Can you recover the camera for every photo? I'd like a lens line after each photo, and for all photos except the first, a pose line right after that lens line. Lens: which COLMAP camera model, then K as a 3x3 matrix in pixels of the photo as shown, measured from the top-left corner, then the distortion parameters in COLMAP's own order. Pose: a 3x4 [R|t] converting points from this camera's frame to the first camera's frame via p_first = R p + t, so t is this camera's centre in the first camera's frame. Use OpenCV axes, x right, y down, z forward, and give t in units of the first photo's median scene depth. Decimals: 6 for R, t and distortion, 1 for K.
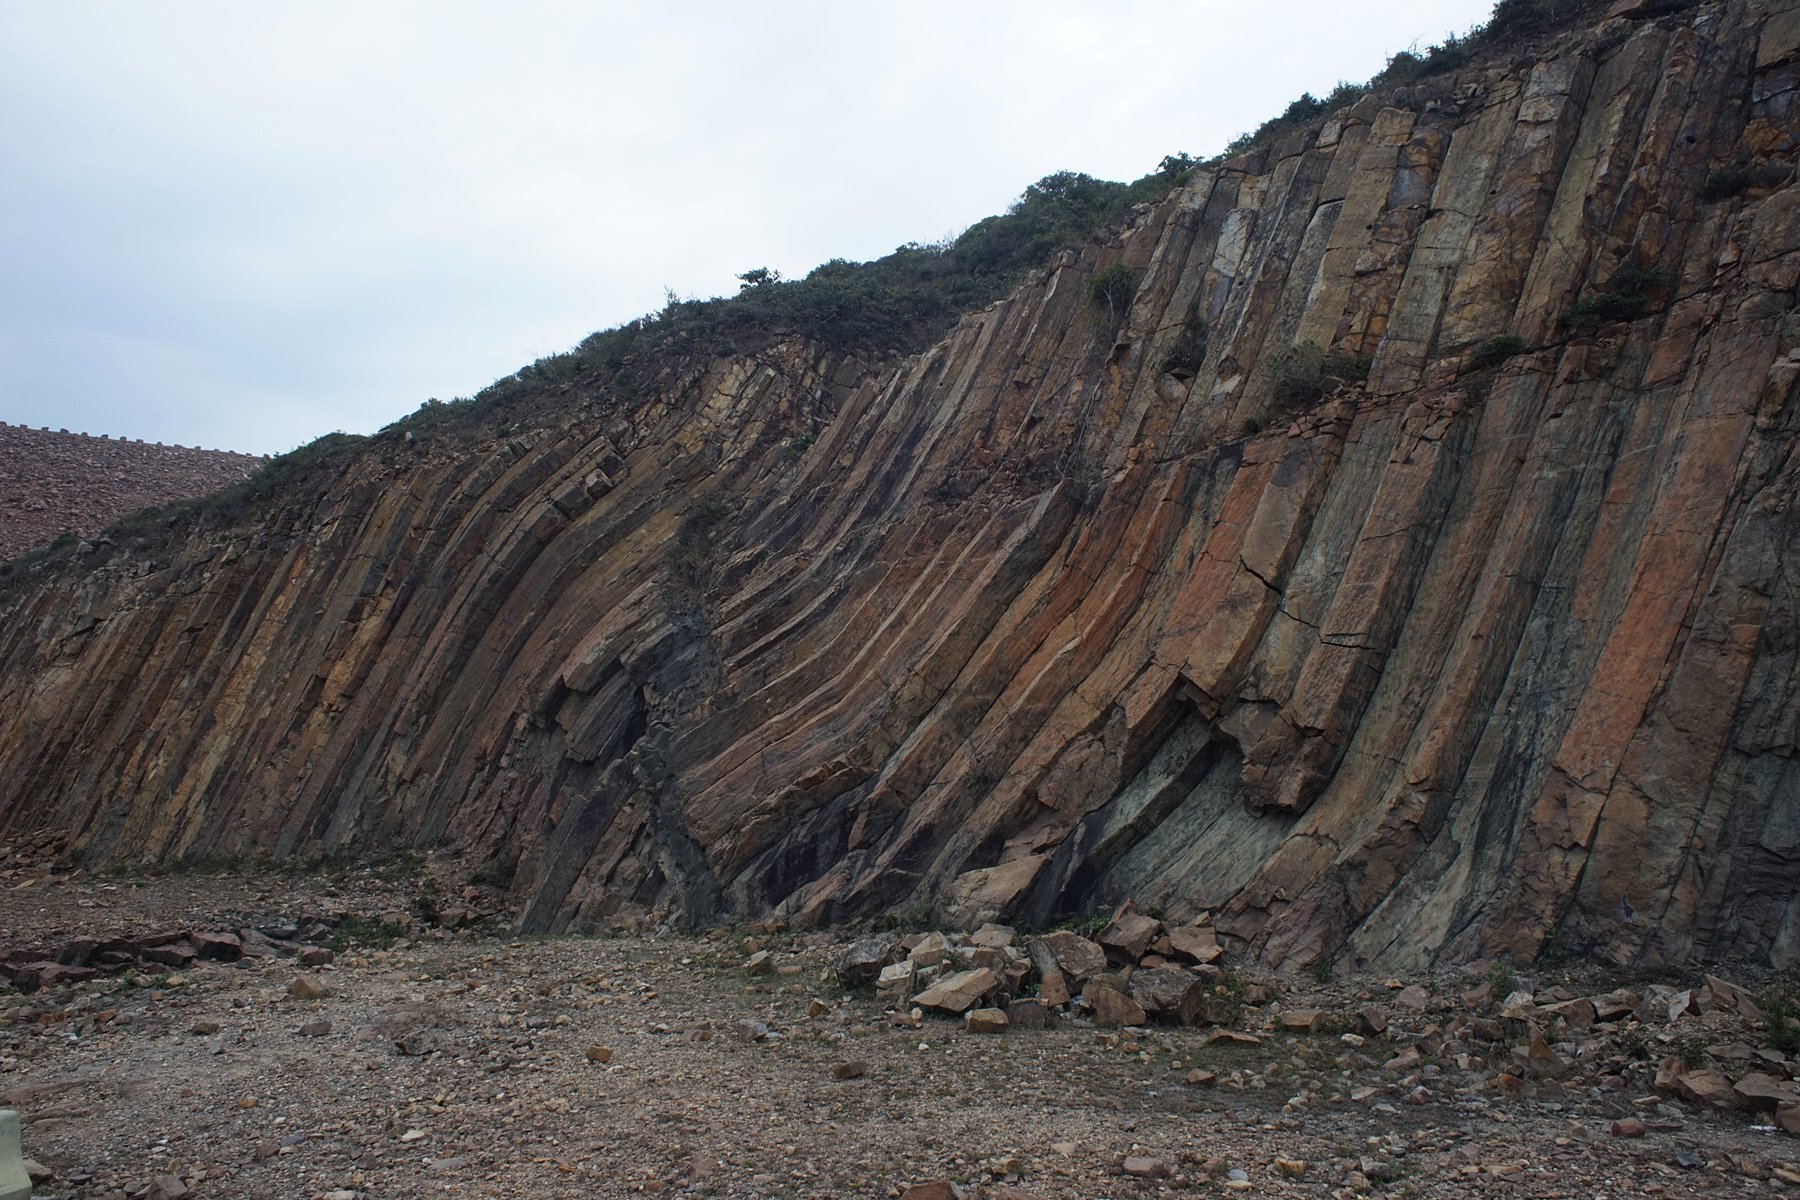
lens RADIAL K [[1217.9, 0, 903.7], [0, 1217.9, 591.4], [0, 0, 1]] dist [-0.089562, 0.076613]
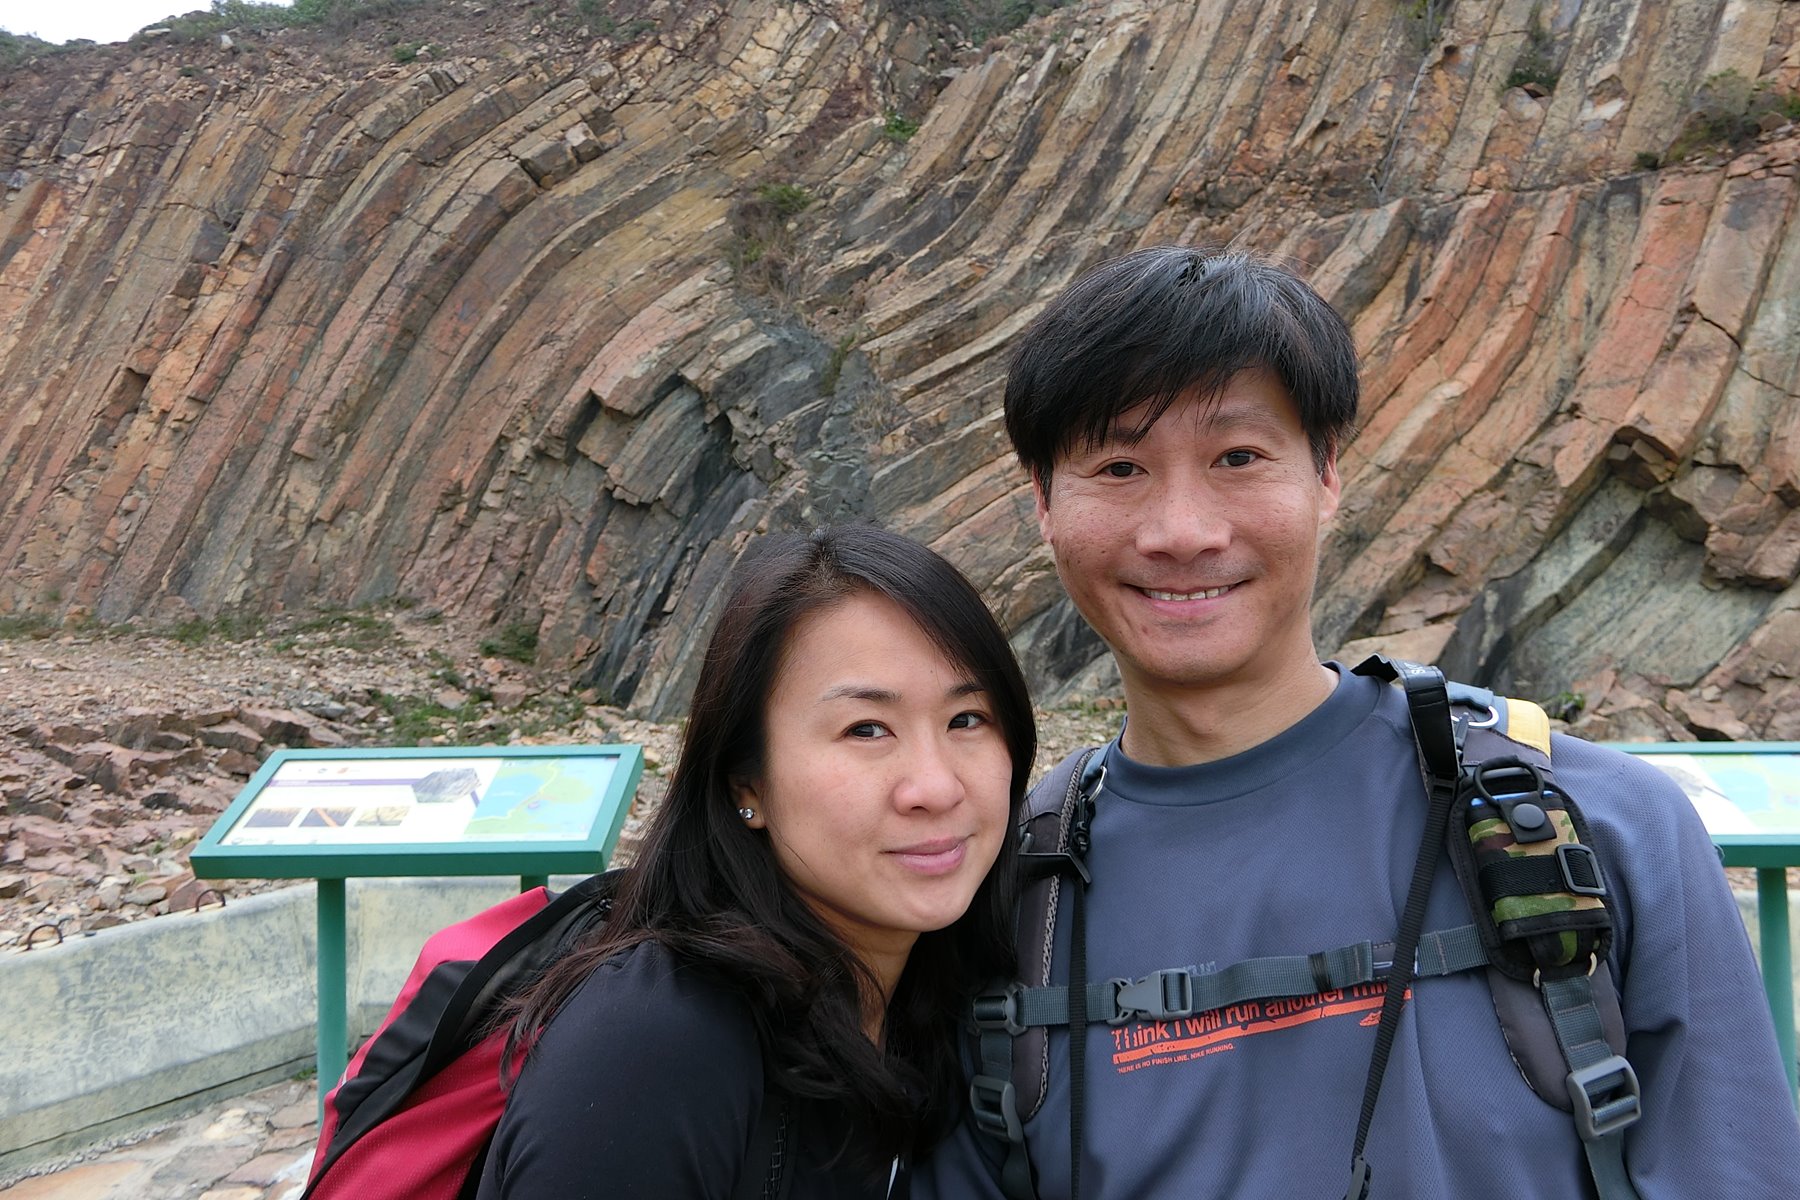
lens RADIAL K [[1340.3, 0, 897.5], [0, 1340.3, 603.8], [0, 0, 1]] dist [-0.030856, 0.017250]
pose [[0.952646, 0.038923, 0.301579, -0.419217], [-0.088647, 0.984243, 0.152995, 0.067143], [-0.290872, -0.172484, 0.941086, 0.154128]]
